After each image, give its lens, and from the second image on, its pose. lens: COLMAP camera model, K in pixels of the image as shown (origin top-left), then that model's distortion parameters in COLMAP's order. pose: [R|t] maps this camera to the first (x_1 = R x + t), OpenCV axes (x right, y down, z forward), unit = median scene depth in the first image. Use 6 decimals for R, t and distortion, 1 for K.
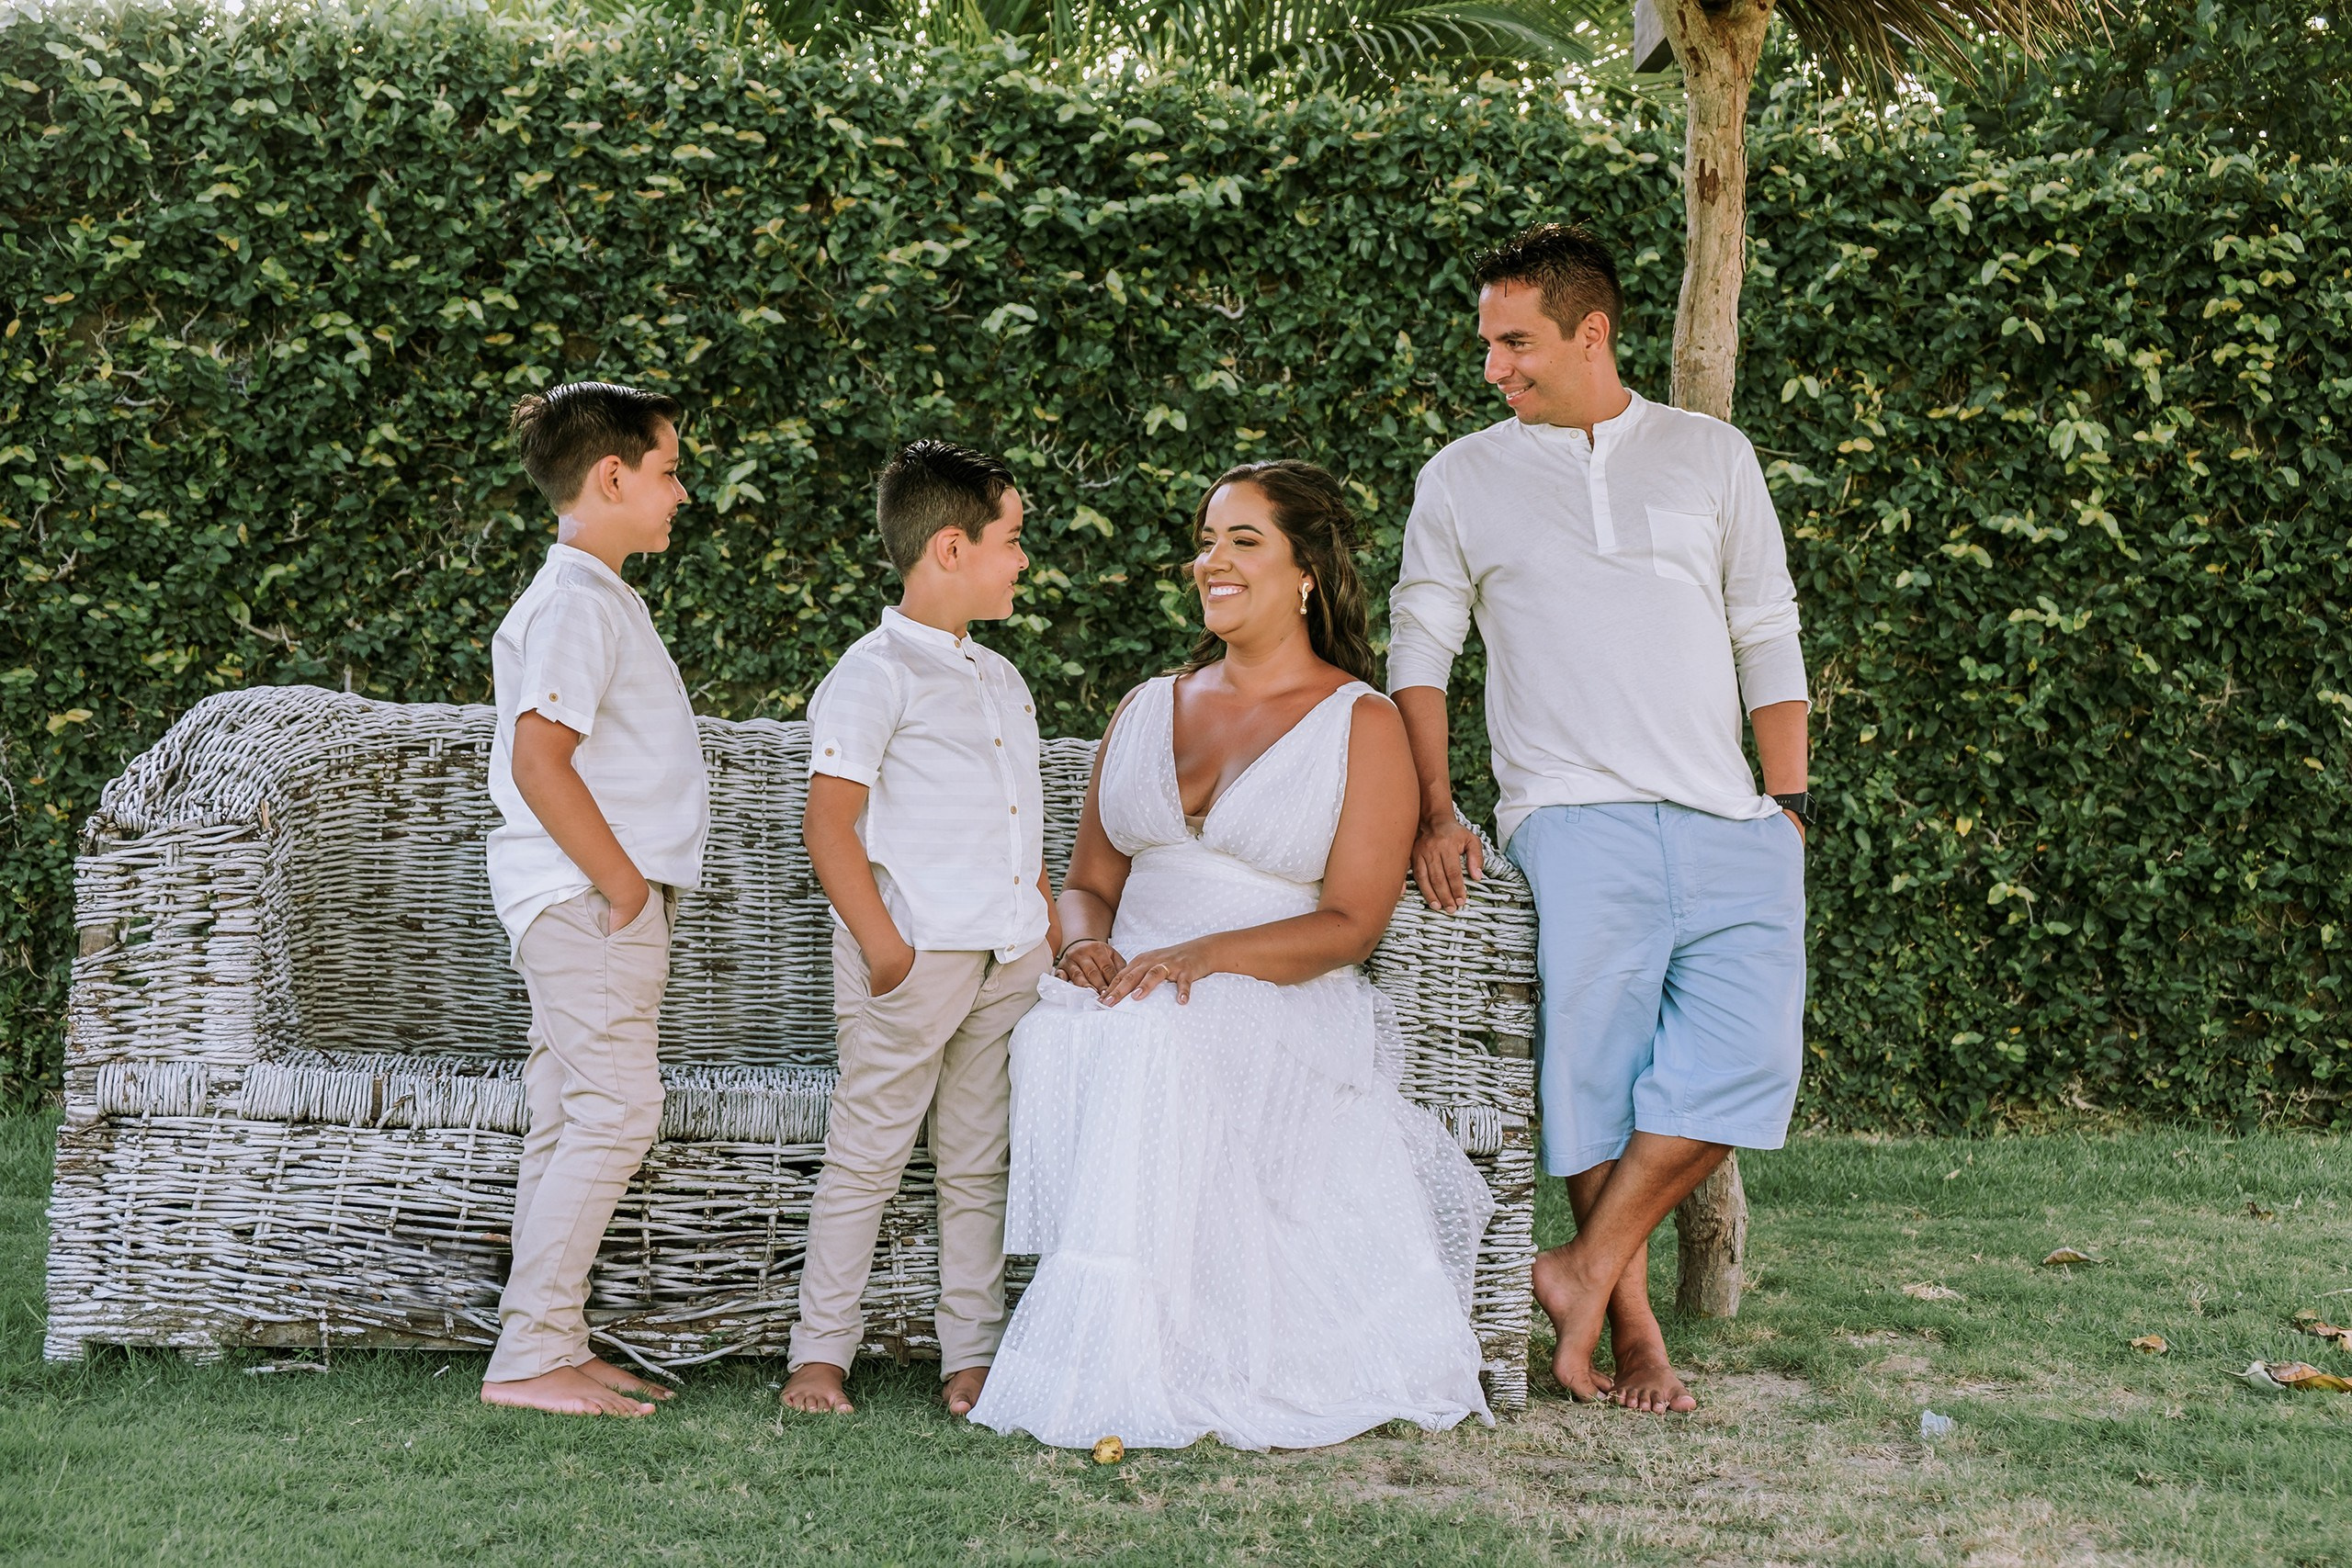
lens RADIAL K [[3399.8, 0, 1183.6], [0, 3399.8, 786.2], [0, 0, 1]] dist [0.036299, 0.000000]
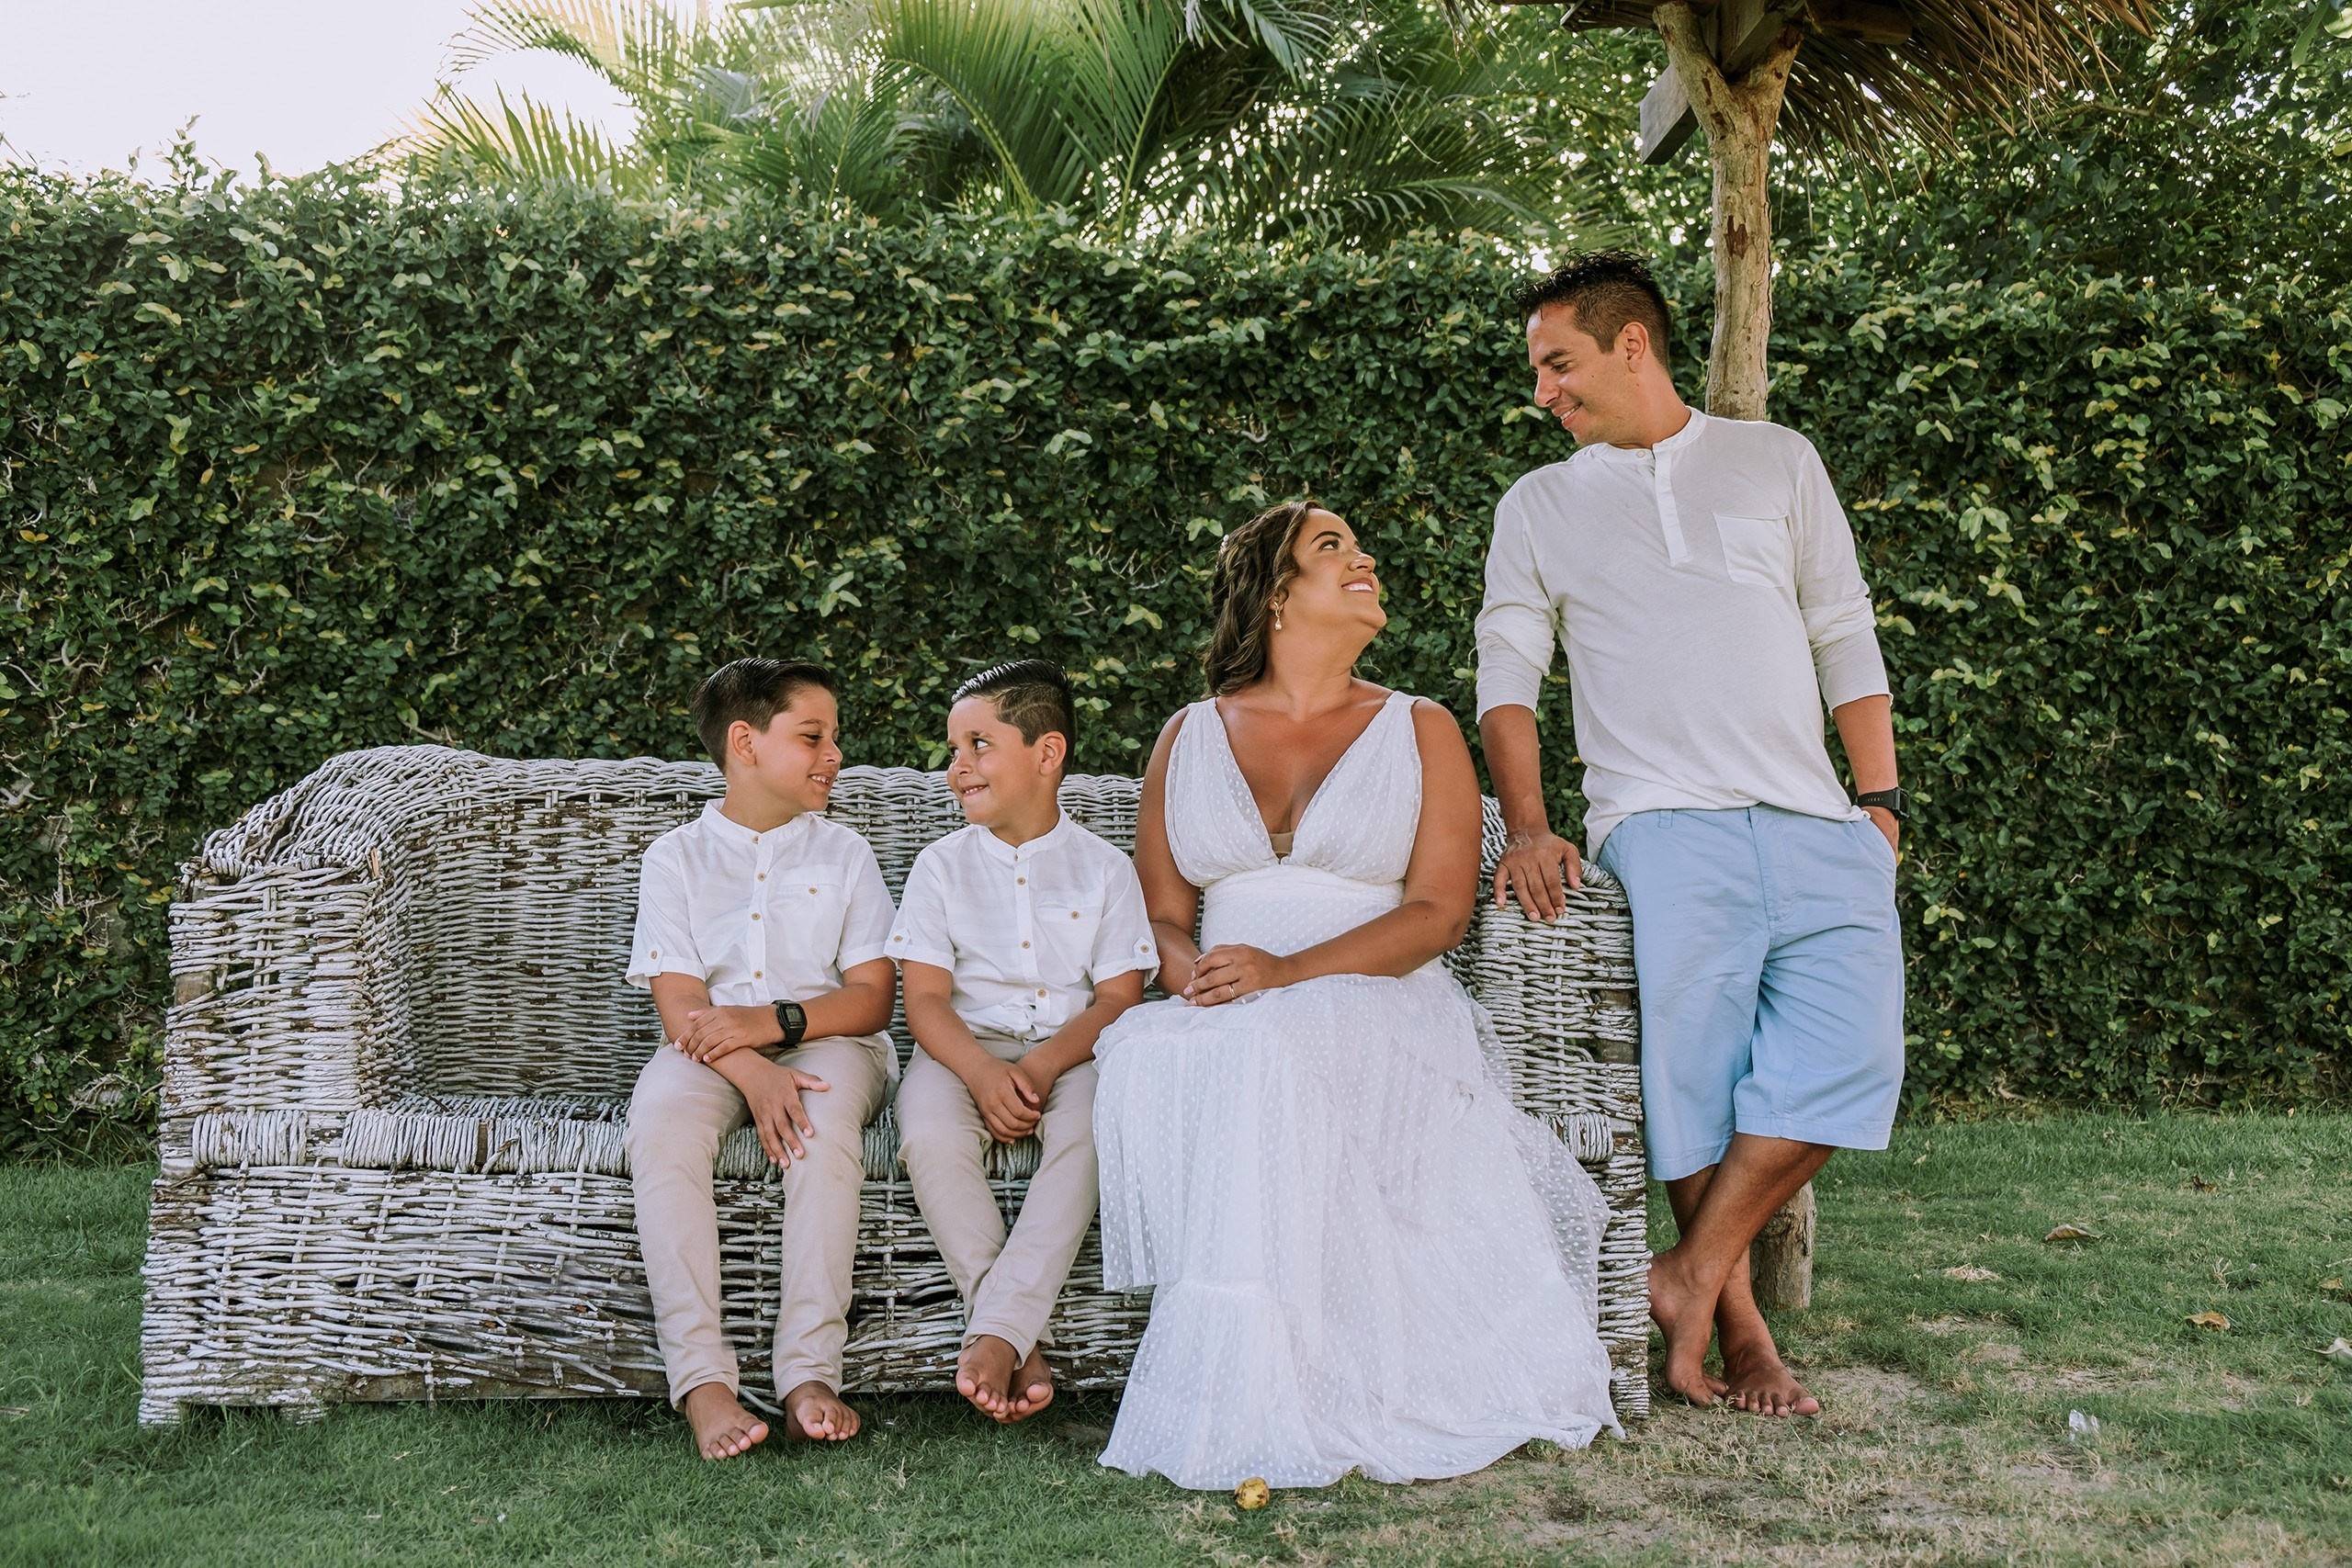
lens RADIAL K [[2345.5, 0, 1167.8], [0, 2345.5, 789.3], [0, 0, 1]] dist [0.008555, 0.000000]
pose [[0.999488, -0.031336, 0.006445, -0.026277], [0.031598, 0.998455, -0.045709, 0.017965], [-0.005003, 0.045889, 0.998934, 0.207806]]
